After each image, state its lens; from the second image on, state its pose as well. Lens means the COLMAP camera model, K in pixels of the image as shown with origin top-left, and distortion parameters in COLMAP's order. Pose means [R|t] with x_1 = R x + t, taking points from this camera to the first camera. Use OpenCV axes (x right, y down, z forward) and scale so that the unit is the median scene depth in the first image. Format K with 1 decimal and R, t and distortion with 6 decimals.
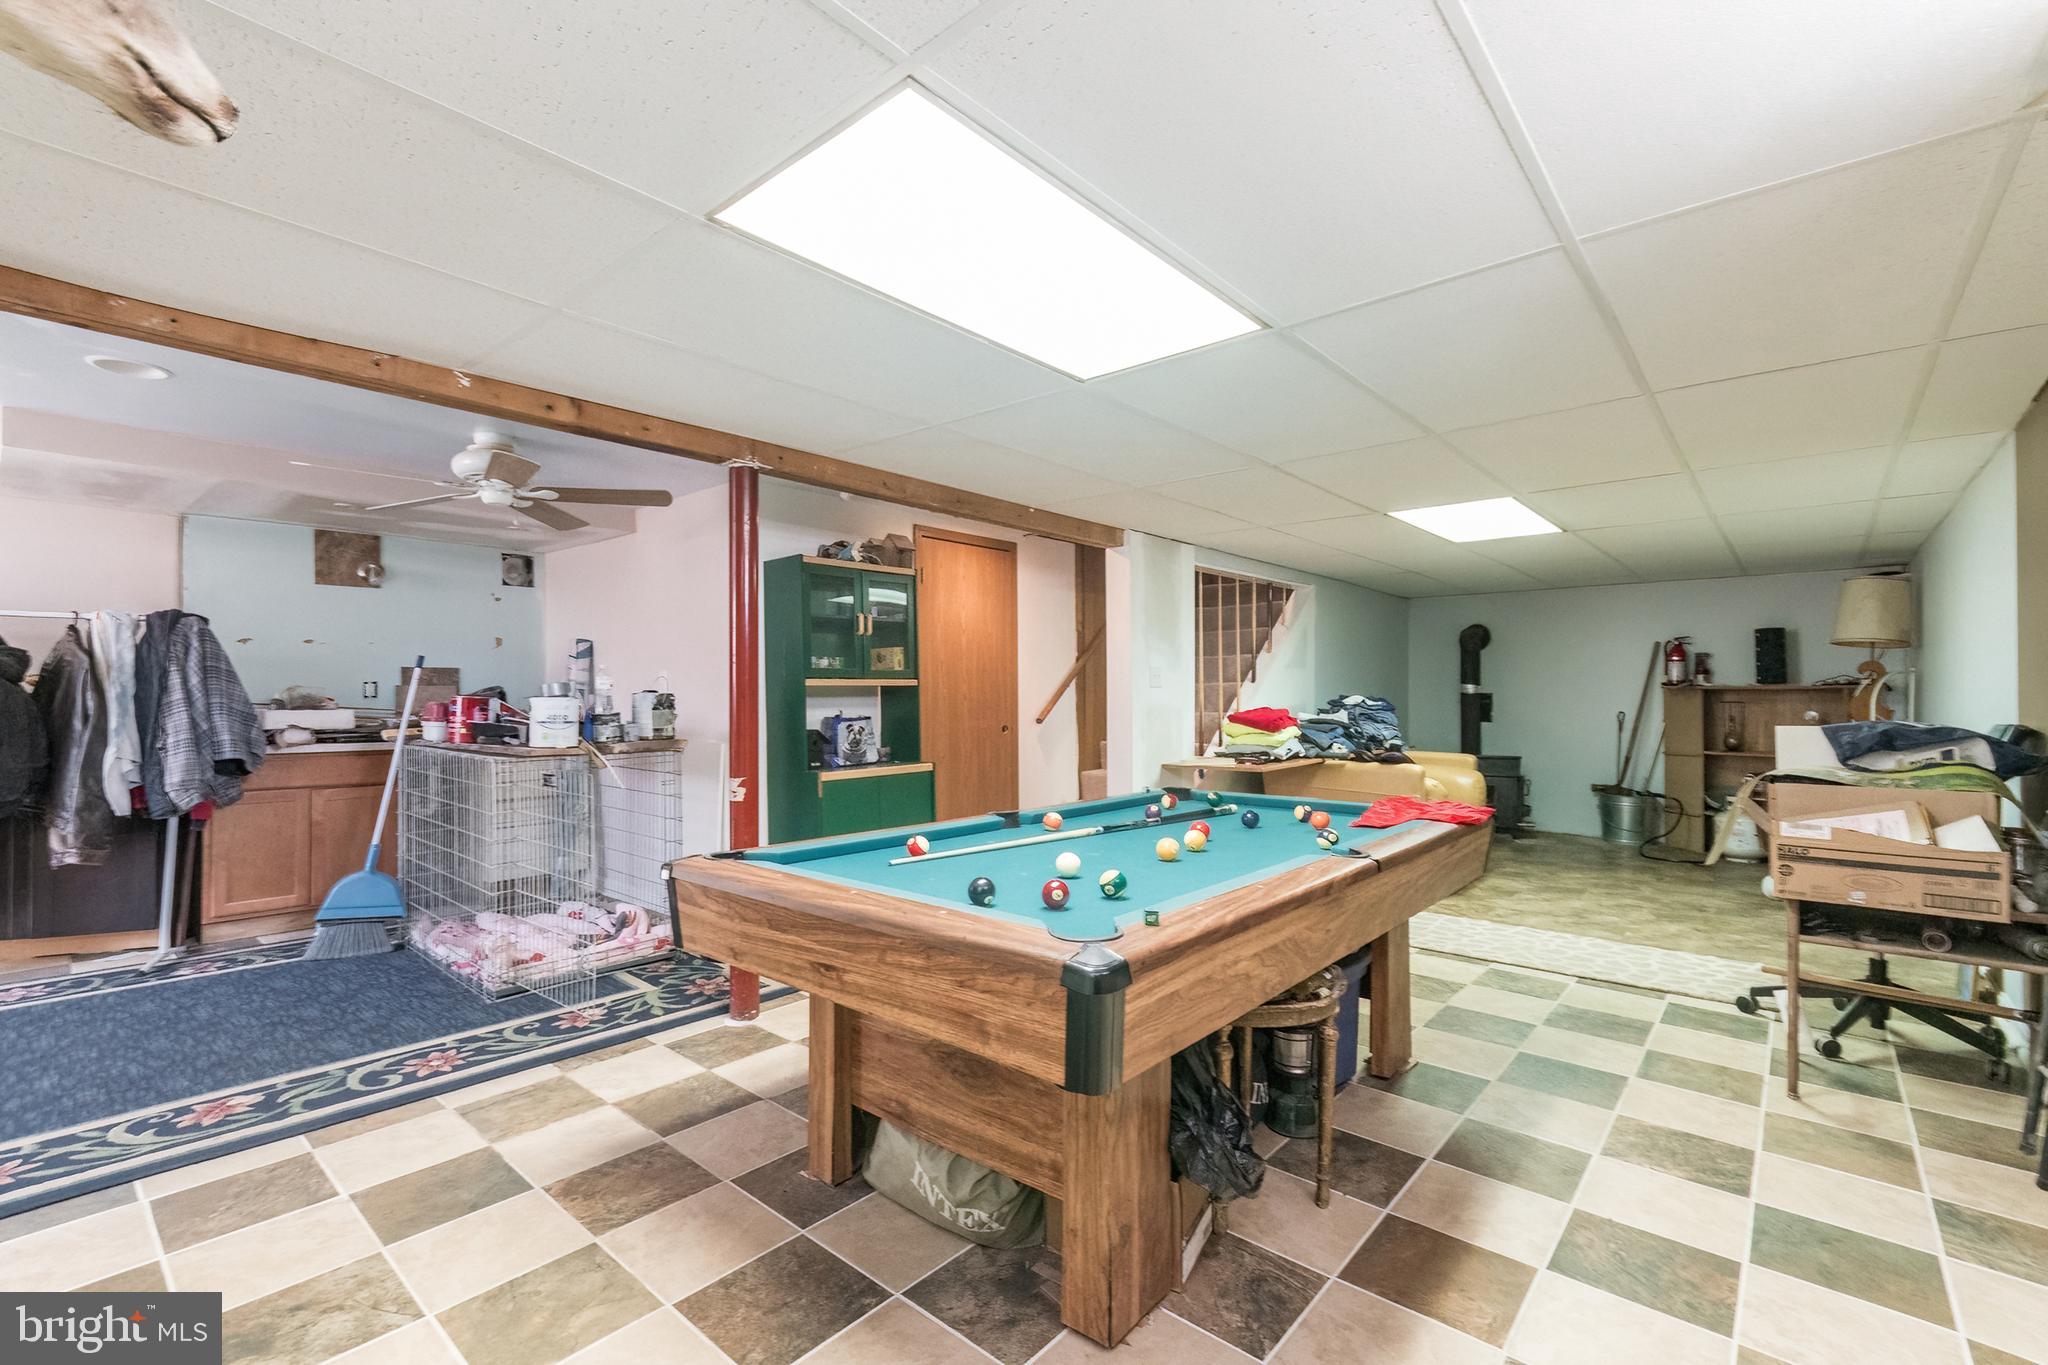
lens RADIAL K [[911.6, 0, 998.8], [0, 911.6, 688.2], [0, 0, 1]] dist [0.010825, -0.003453]
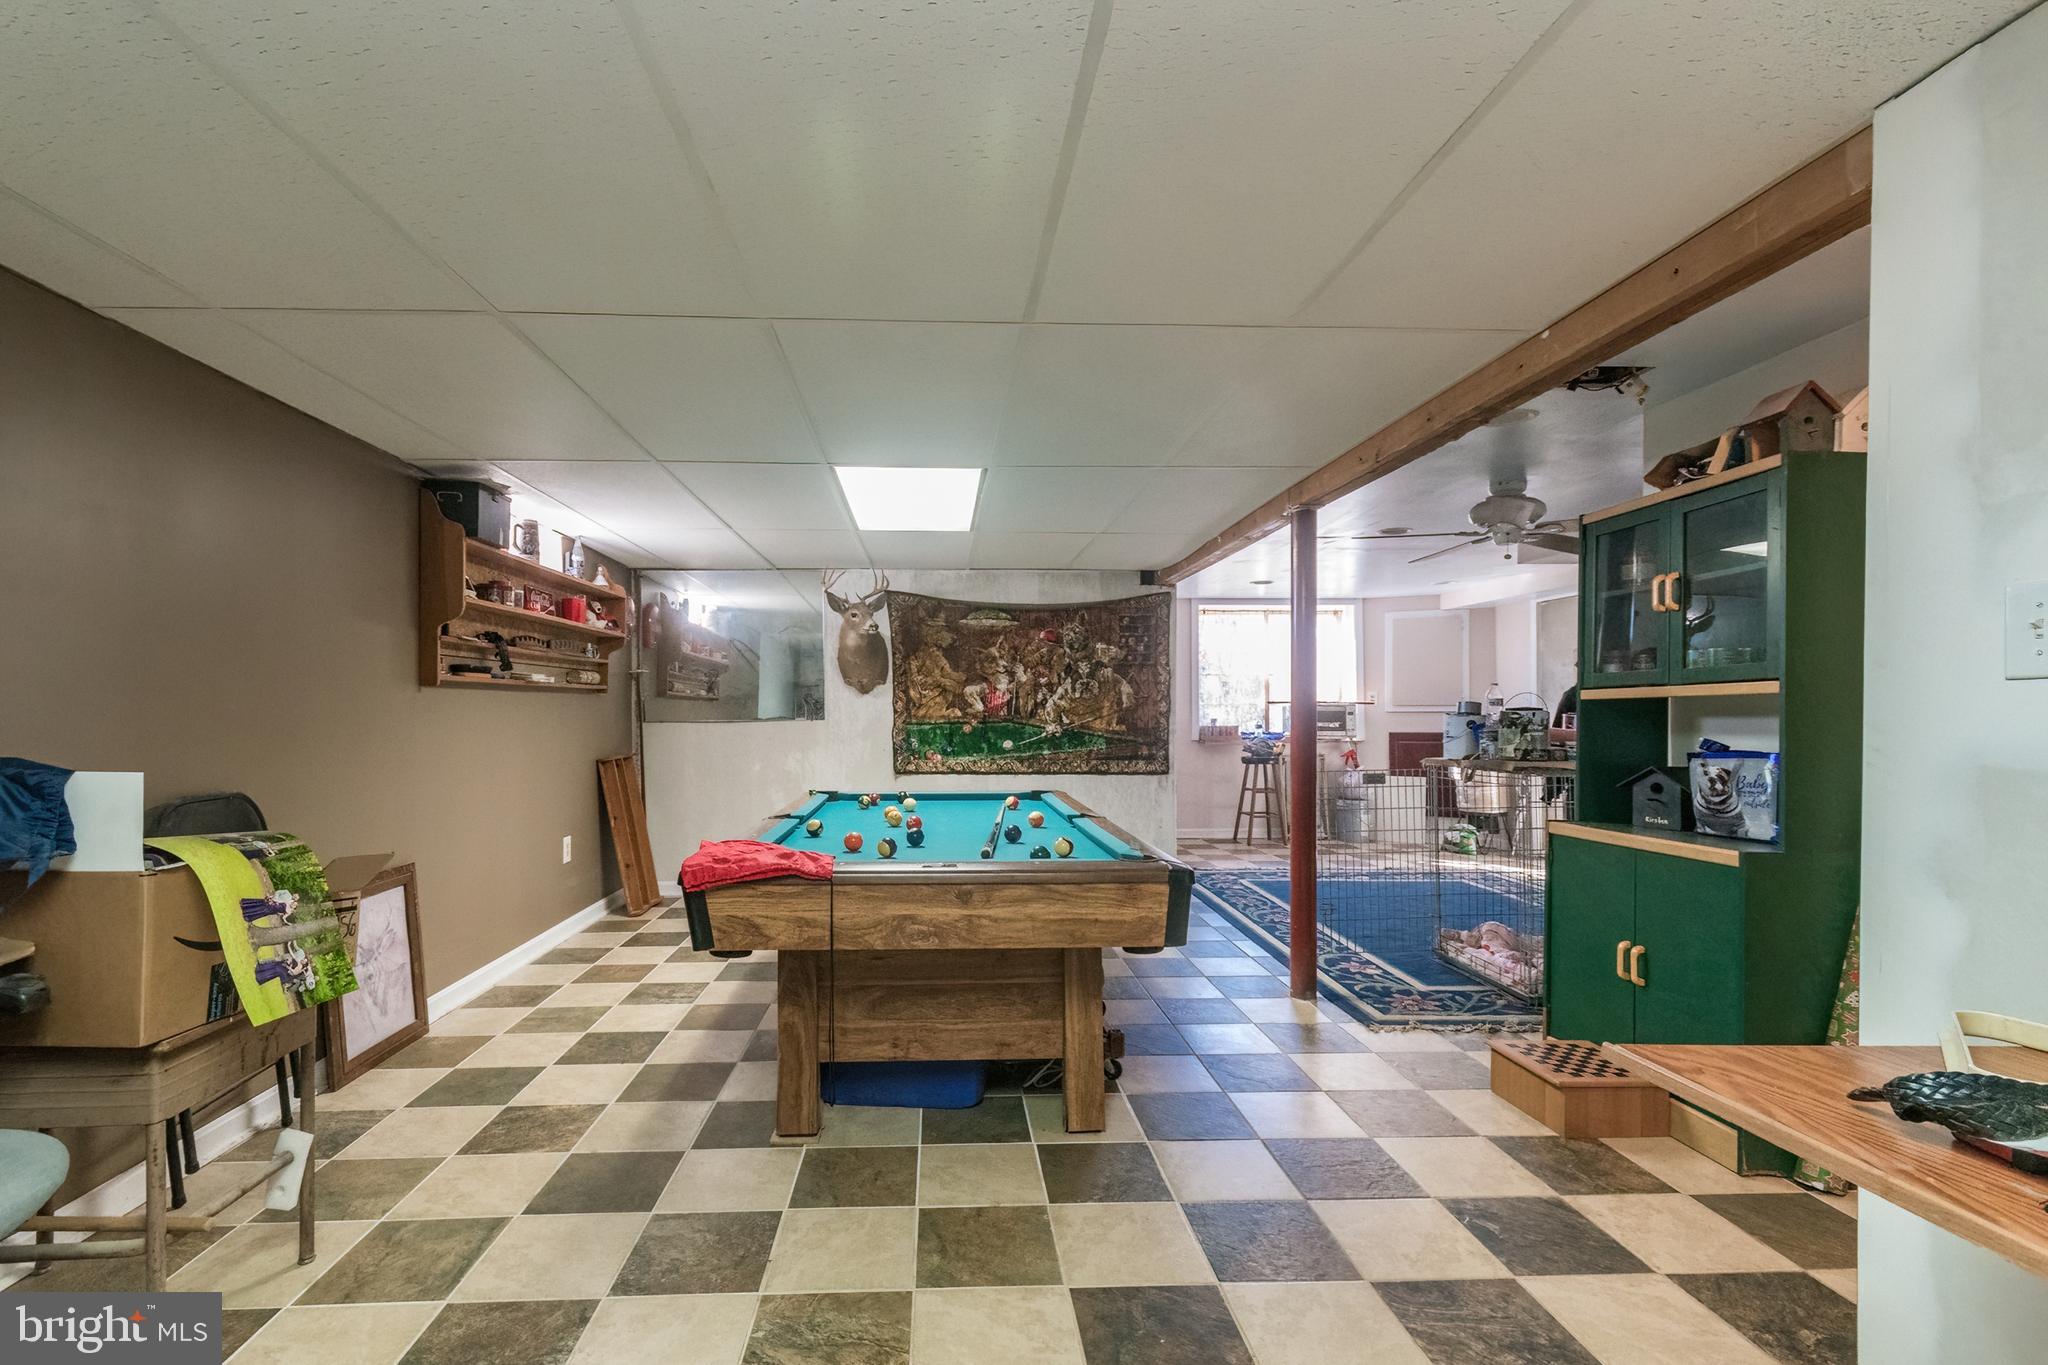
lens RADIAL K [[911.6, 0, 982.0], [0, 911.6, 708.5], [0, 0, 1]] dist [0.010825, -0.003453]
pose [[-0.711527, -0.003705, -0.702649, 0.430784], [0.004370, 0.999943, -0.009698, 0.006302], [0.702646, -0.009971, -0.711470, 0.822373]]
